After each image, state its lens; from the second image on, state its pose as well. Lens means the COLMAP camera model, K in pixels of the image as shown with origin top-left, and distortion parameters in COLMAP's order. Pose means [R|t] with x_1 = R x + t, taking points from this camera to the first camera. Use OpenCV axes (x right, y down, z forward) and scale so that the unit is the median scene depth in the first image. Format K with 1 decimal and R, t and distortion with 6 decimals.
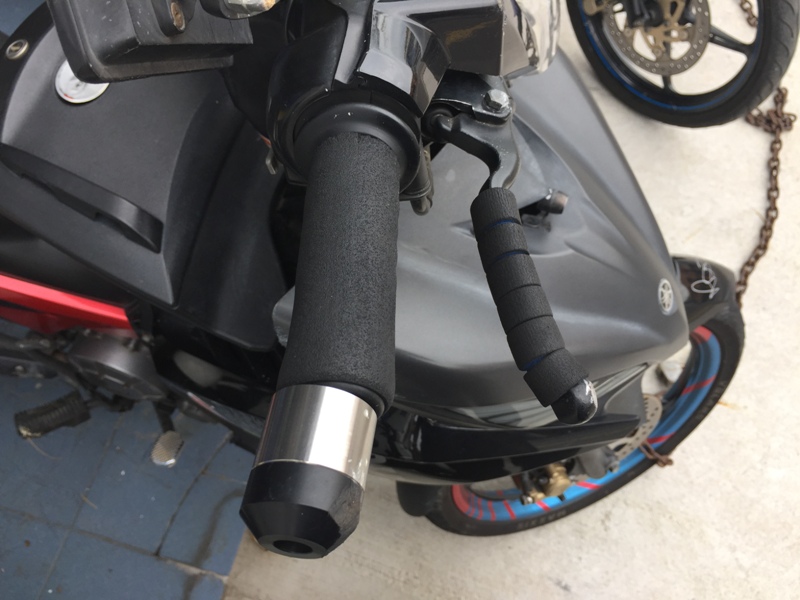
lens RADIAL K [[687.3, 0, 398.3], [0, 687.3, 297.2], [0, 0, 1]] dist [0.065483, -0.118169]
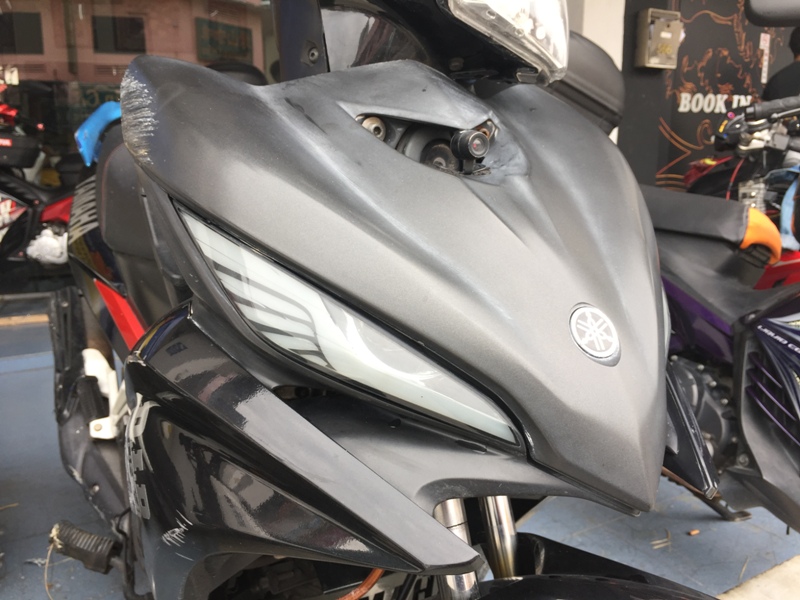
lens RADIAL K [[687.3, 0, 398.3], [0, 687.3, 297.2], [0, 0, 1]] dist [0.065483, -0.118169]
pose [[0.726579, 0.166529, -0.666597, 0.319514], [-0.630806, 0.546225, -0.551110, 0.200040], [0.272336, 0.820918, 0.501923, 0.310630]]
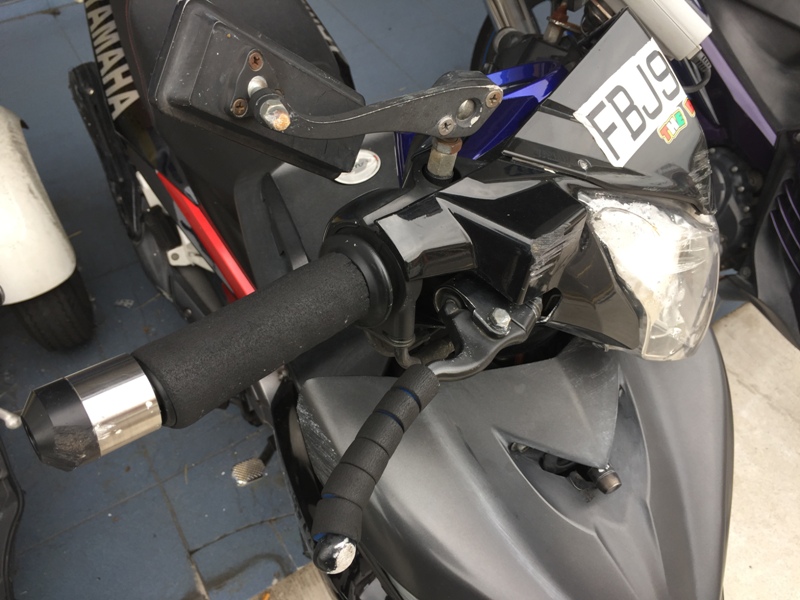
lens RADIAL K [[682.3, 0, 402.9], [0, 682.3, 299.5], [0, 0, 1]] dist [0.059837, -0.092838]
pose [[0.742018, 0.536210, -0.402353, 0.116298], [-0.620529, 0.776493, -0.109557, -0.022143], [0.253678, 0.330965, 0.908906, -0.017905]]
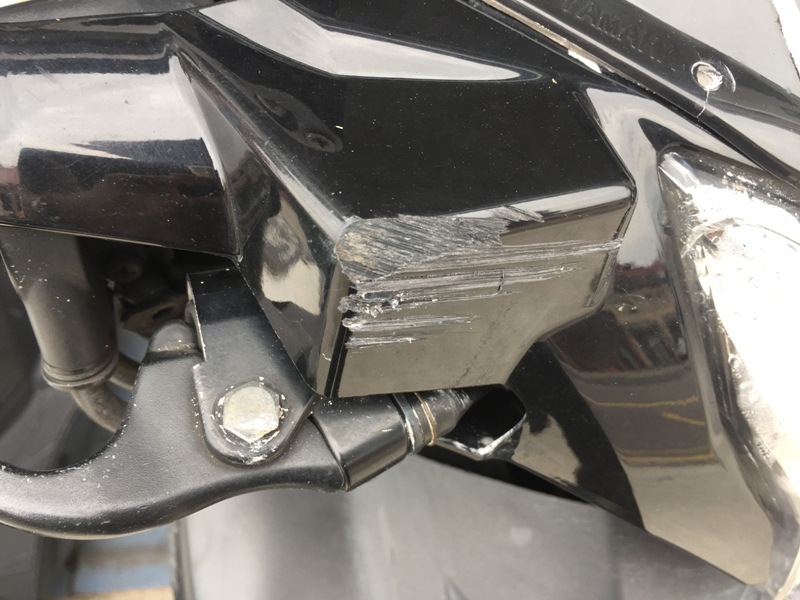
lens RADIAL K [[682.3, 0, 402.9], [0, 682.3, 299.5], [0, 0, 1]] dist [0.059837, -0.092838]
pose [[0.356479, 0.743815, -0.565386, 0.088179], [-0.831182, 0.528836, 0.171666, -0.115536], [0.426684, 0.408744, 0.806765, 0.173760]]
